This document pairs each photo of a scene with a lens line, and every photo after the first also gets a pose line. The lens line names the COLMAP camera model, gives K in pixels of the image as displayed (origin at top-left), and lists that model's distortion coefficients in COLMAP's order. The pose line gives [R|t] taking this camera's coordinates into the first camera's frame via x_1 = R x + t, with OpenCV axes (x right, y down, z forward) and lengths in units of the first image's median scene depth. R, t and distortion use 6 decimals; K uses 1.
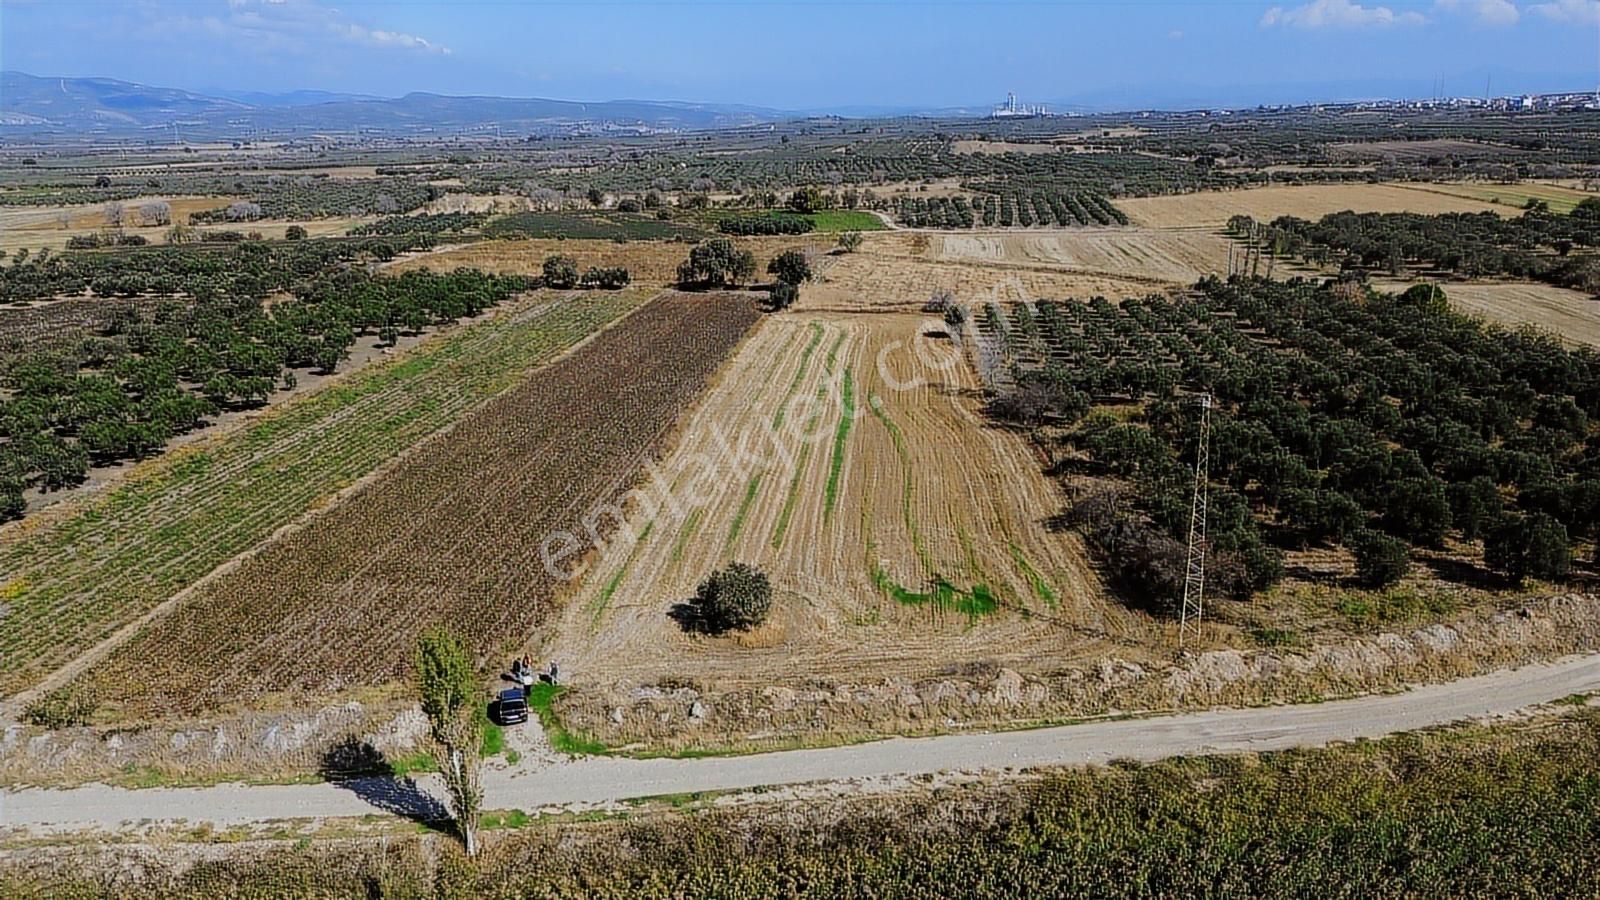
lens RADIAL K [[1131.7, 0, 797.1], [0, 1131.7, 444.1], [0, 0, 1]] dist [0.077818, -0.072835]
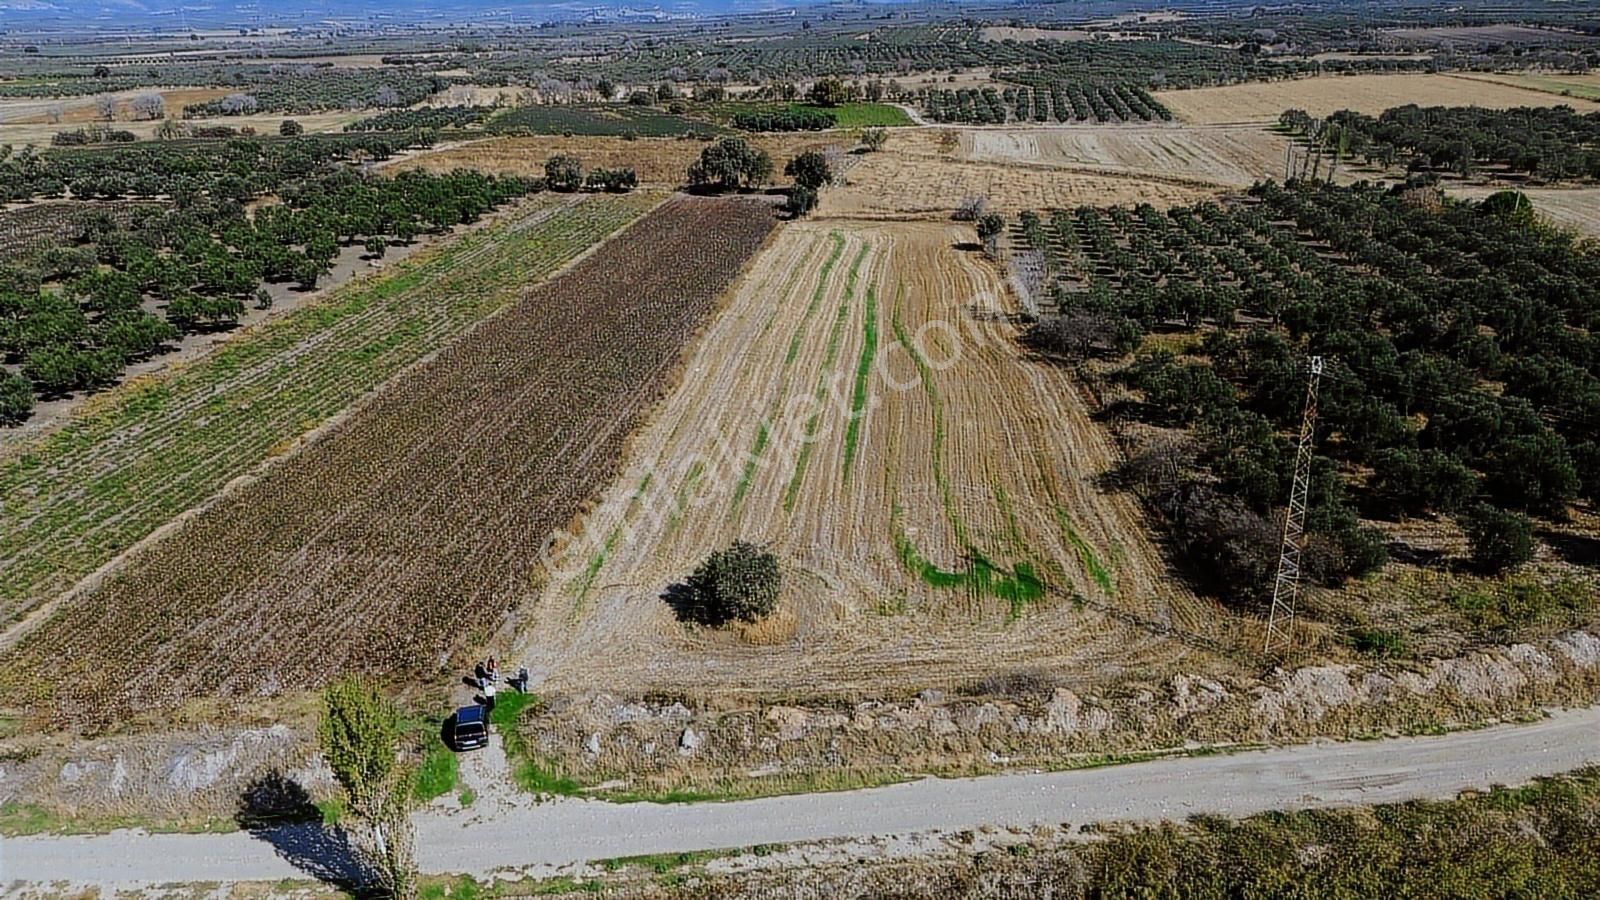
lens RADIAL K [[1131.7, 0, 797.1], [0, 1131.7, 444.1], [0, 0, 1]] dist [0.077818, -0.072835]
pose [[0.999836, 0.005334, -0.017284, 0.003236], [-0.003760, 0.995947, 0.089863, -0.037582], [0.017694, -0.089783, 0.995804, 0.125647]]
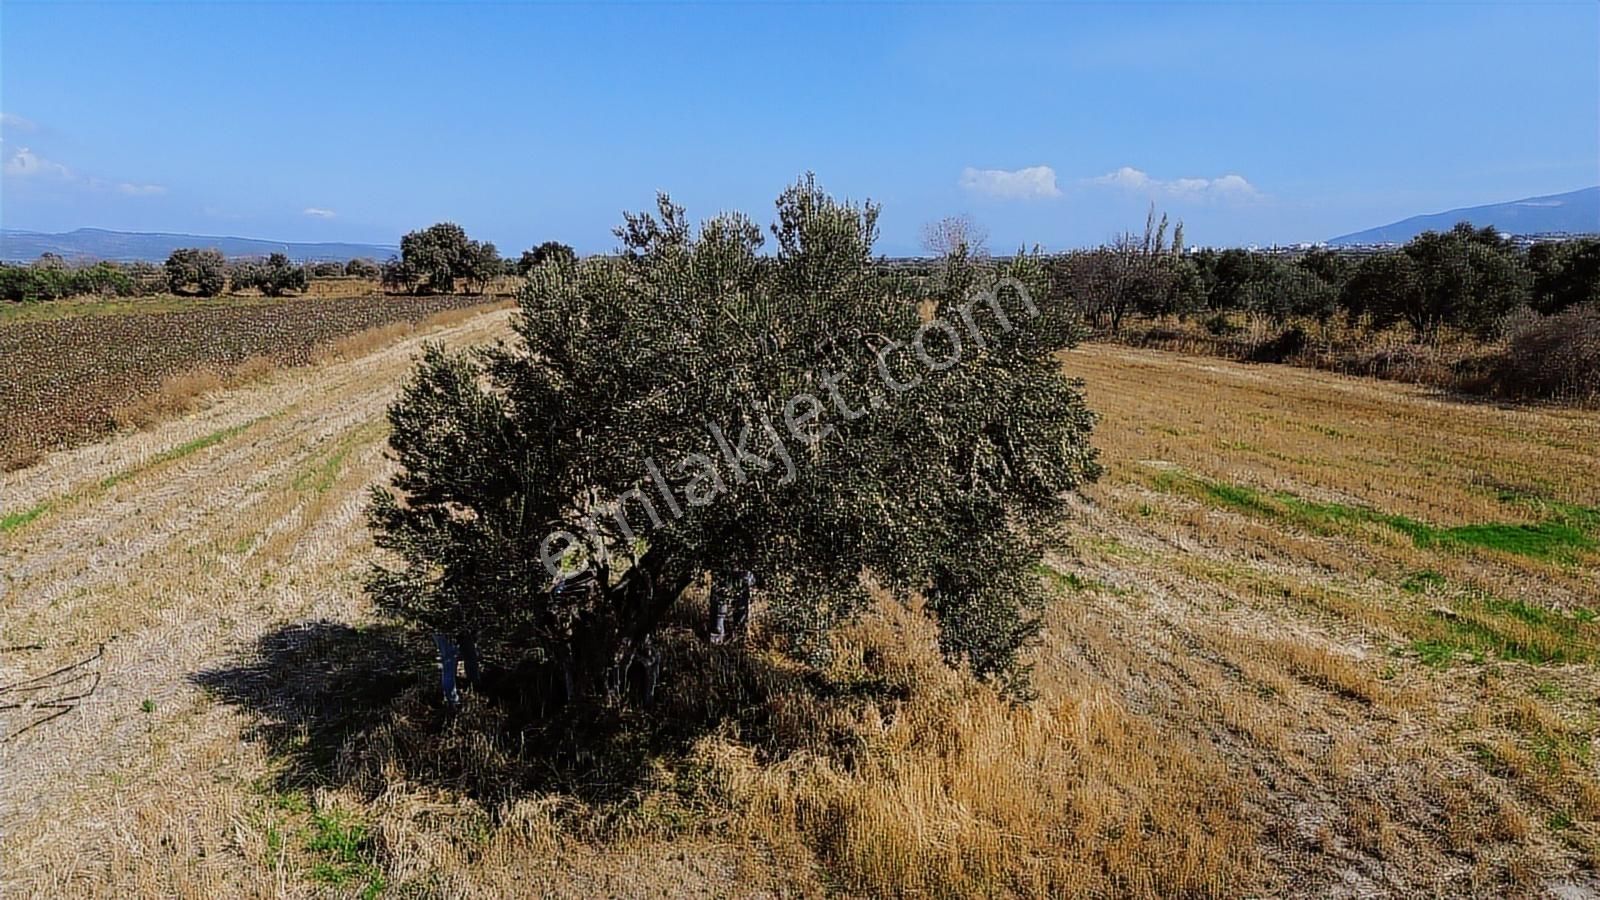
lens RADIAL K [[1131.7, 0, 797.1], [0, 1131.7, 444.1], [0, 0, 1]] dist [0.077818, -0.072835]
pose [[0.972037, -0.017179, 0.234198, -0.062285], [0.046940, 0.991407, -0.122104, 0.119160], [-0.230088, 0.129683, 0.964490, 0.712457]]
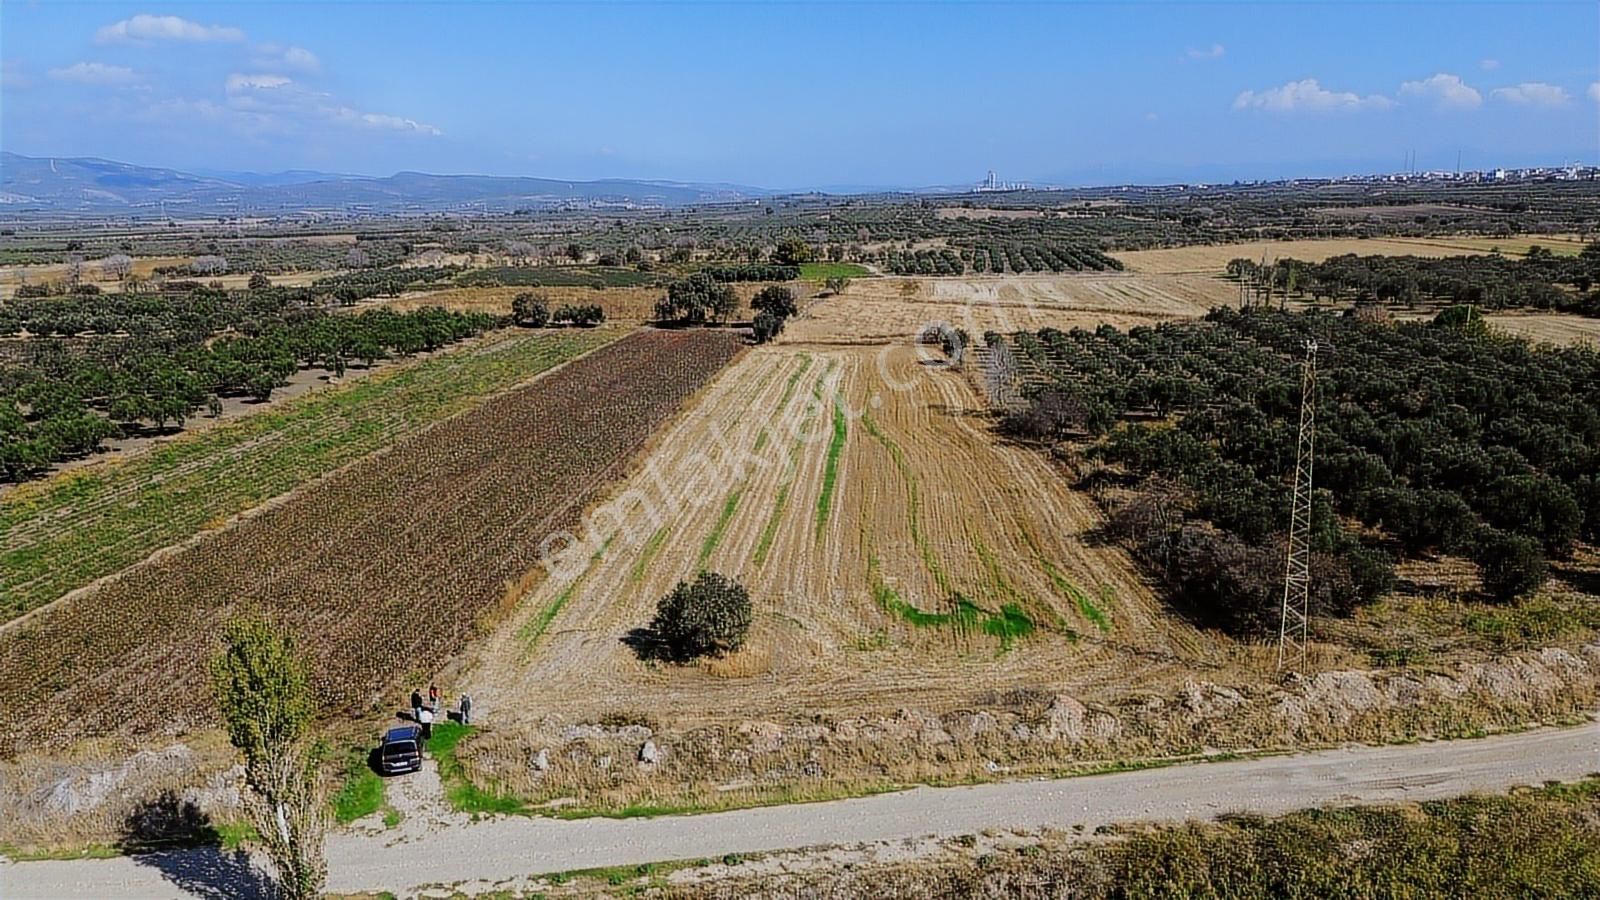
lens RADIAL K [[1131.7, 0, 797.1], [0, 1131.7, 444.1], [0, 0, 1]] dist [0.077818, -0.072835]
pose [[0.999907, -0.004019, 0.013020, -0.000558], [0.004856, 0.997882, -0.064871, 0.054869], [-0.012732, 0.064928, 0.997809, 0.163912]]
